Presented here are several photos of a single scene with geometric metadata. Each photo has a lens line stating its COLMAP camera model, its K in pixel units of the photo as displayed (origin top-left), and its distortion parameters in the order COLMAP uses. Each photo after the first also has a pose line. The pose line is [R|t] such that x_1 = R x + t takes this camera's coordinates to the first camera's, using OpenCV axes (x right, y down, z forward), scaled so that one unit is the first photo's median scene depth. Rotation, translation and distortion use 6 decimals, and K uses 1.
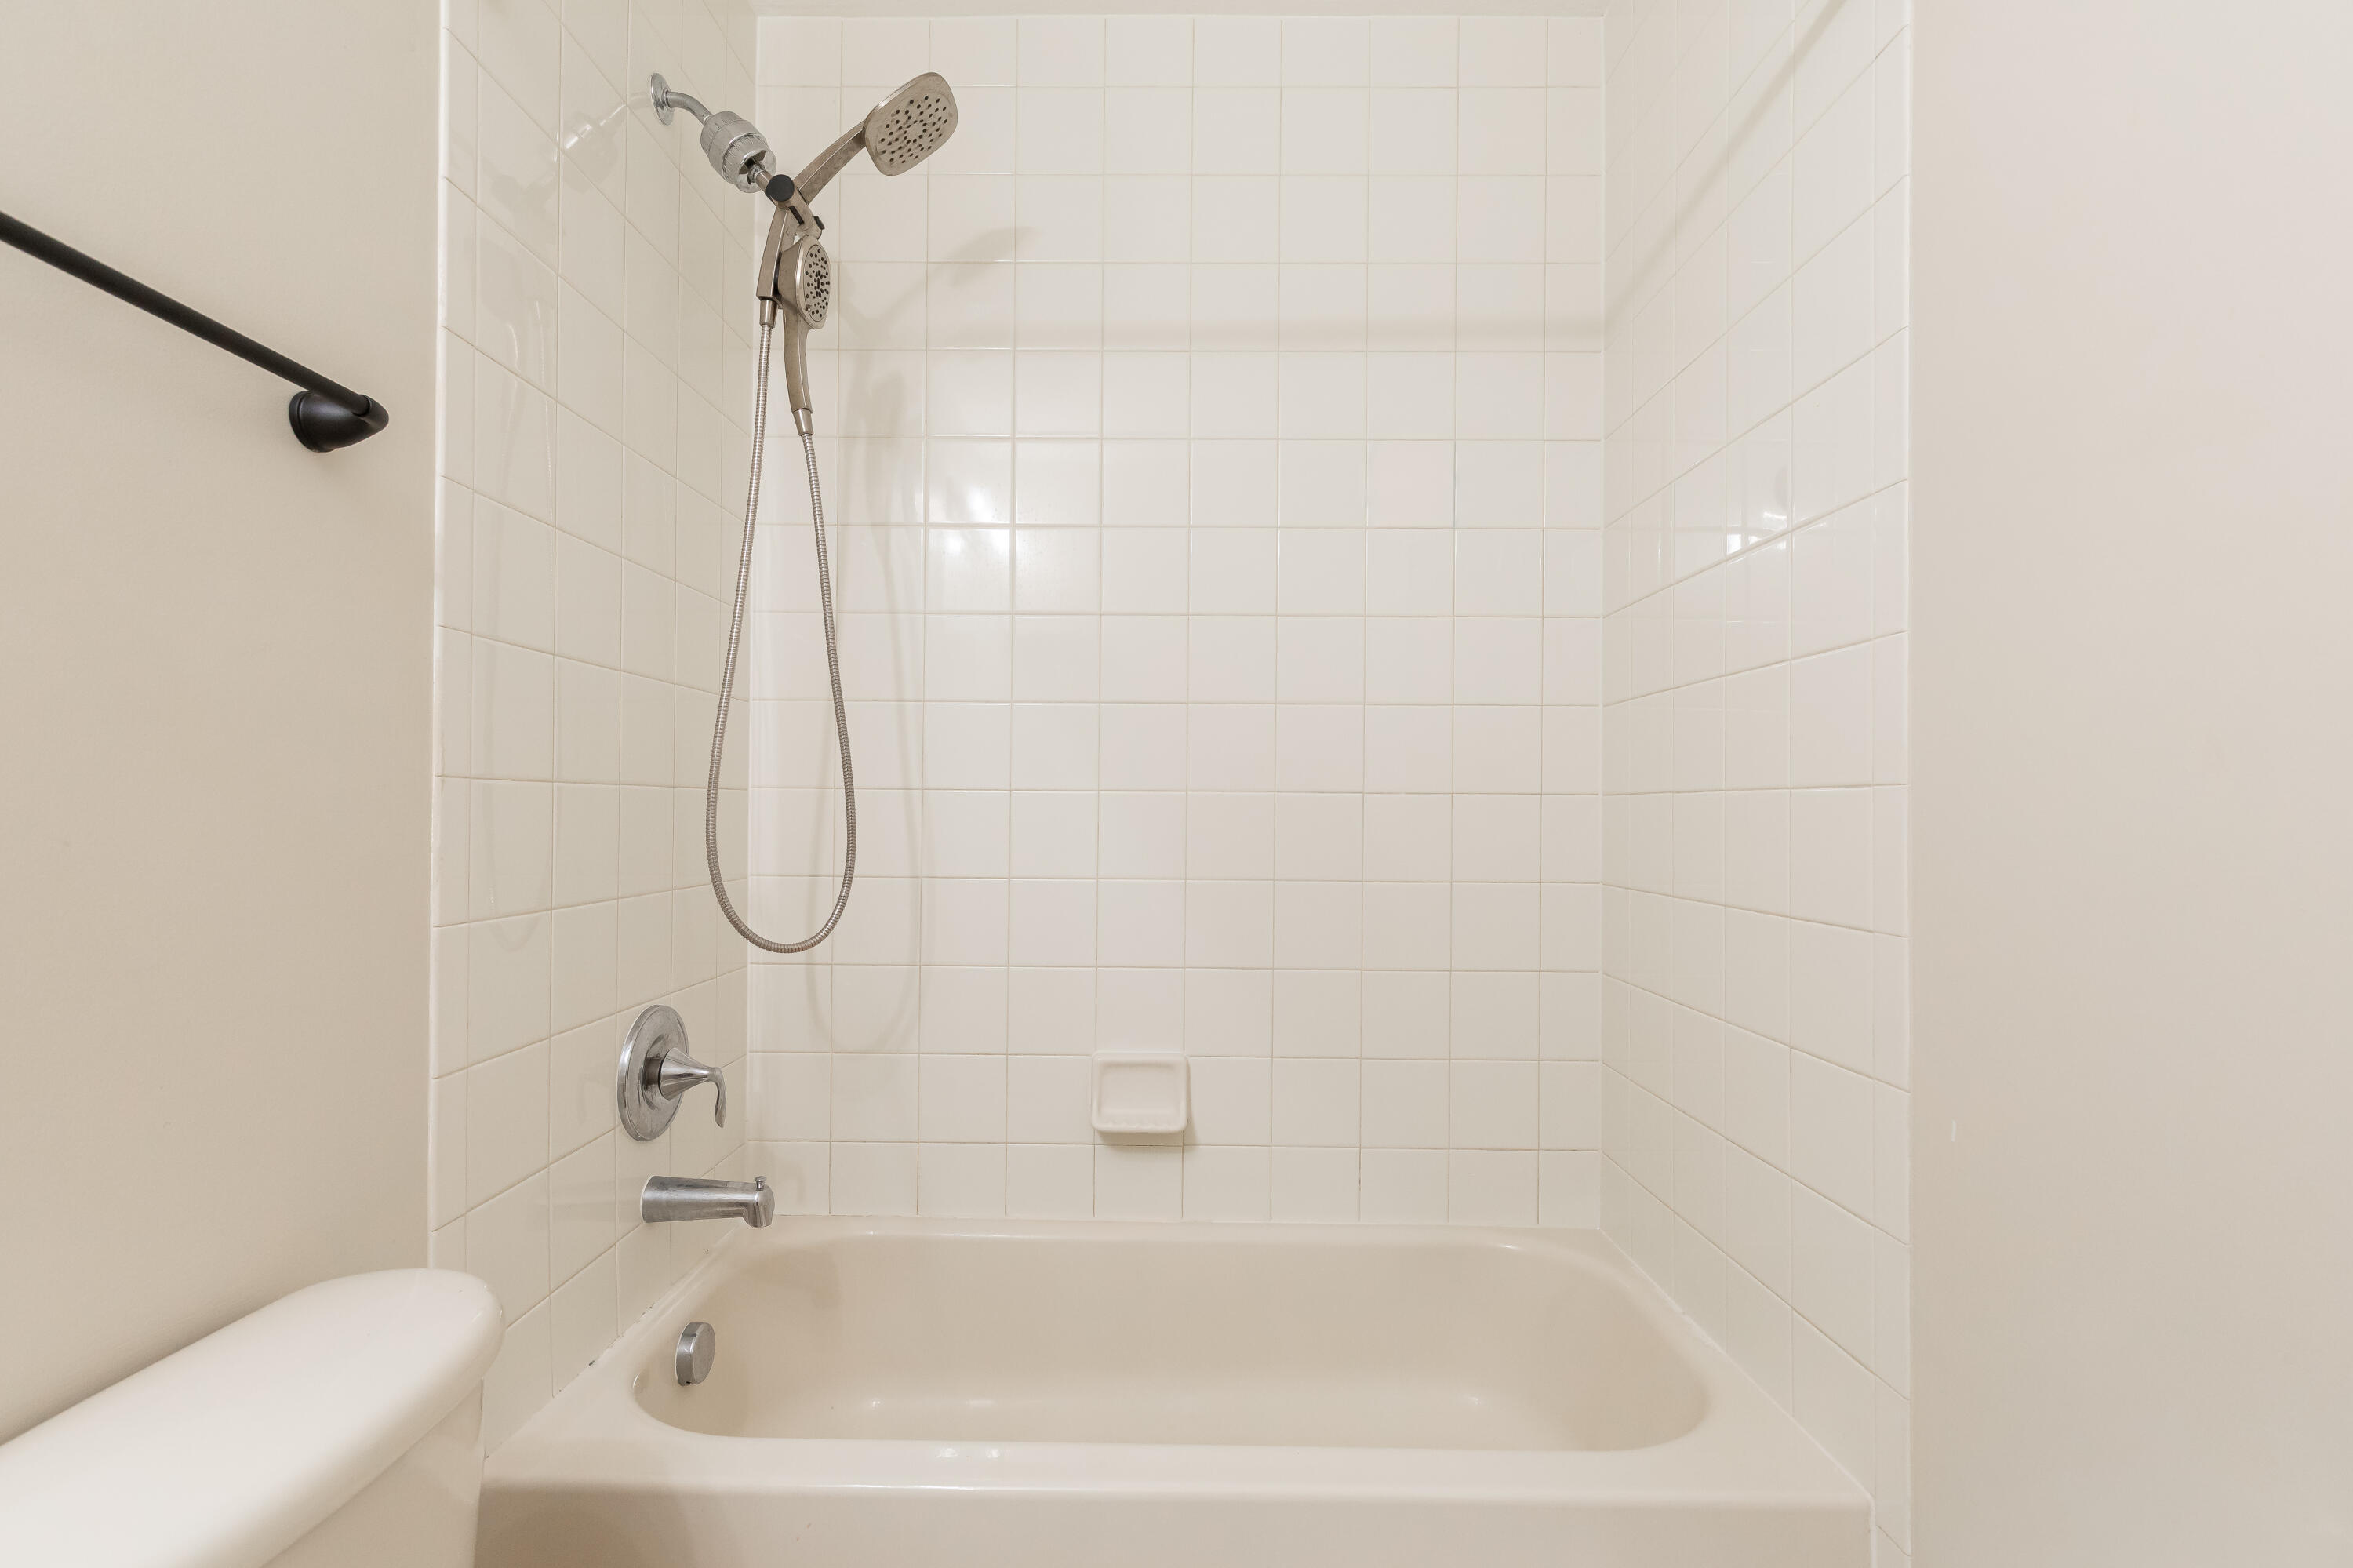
lens RADIAL K [[1096.9, 0, 1167.3], [0, 1096.9, 801.2], [0, 0, 1]] dist [0.018900, 0.000098]
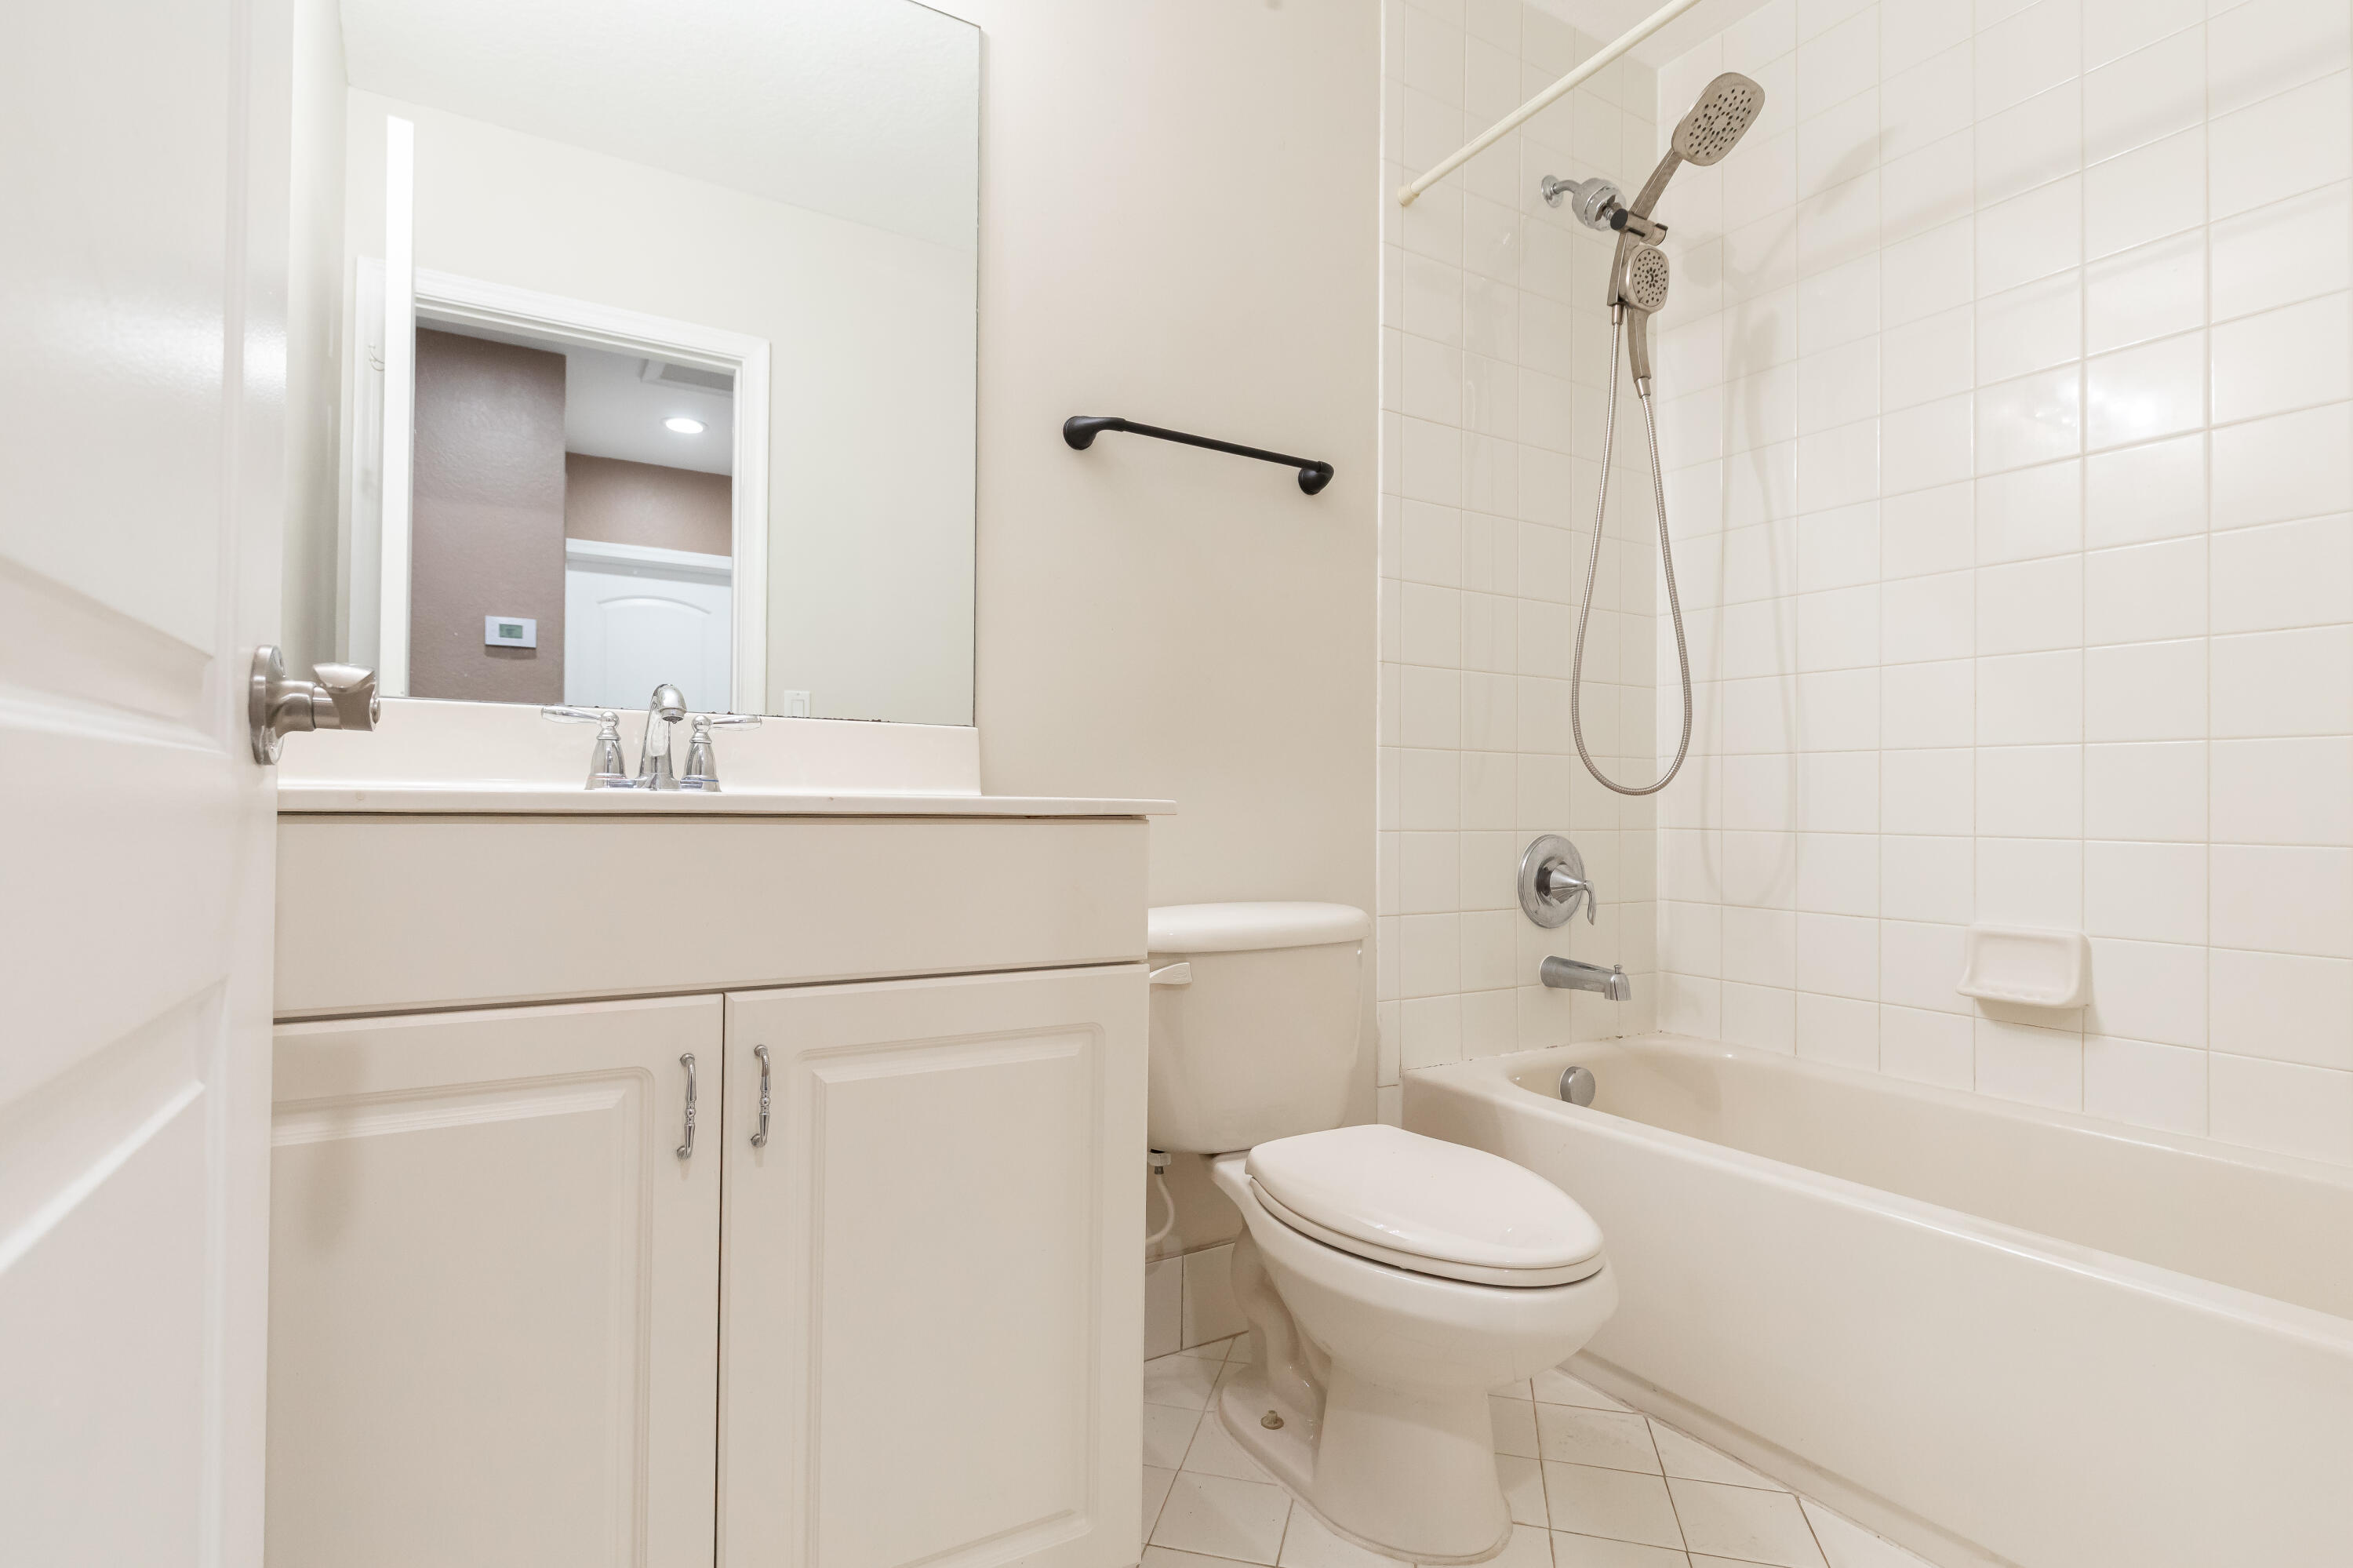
lens RADIAL K [[1086.6, 0, 1157.7], [0, 1086.6, 784.1], [0, 0, 1]] dist [-0.003264, -0.000225]
pose [[0.548530, -0.008237, -0.836090, 0.417388], [0.006082, 0.999964, -0.005861, 0.126211], [0.836109, -0.001871, 0.548561, -0.177068]]
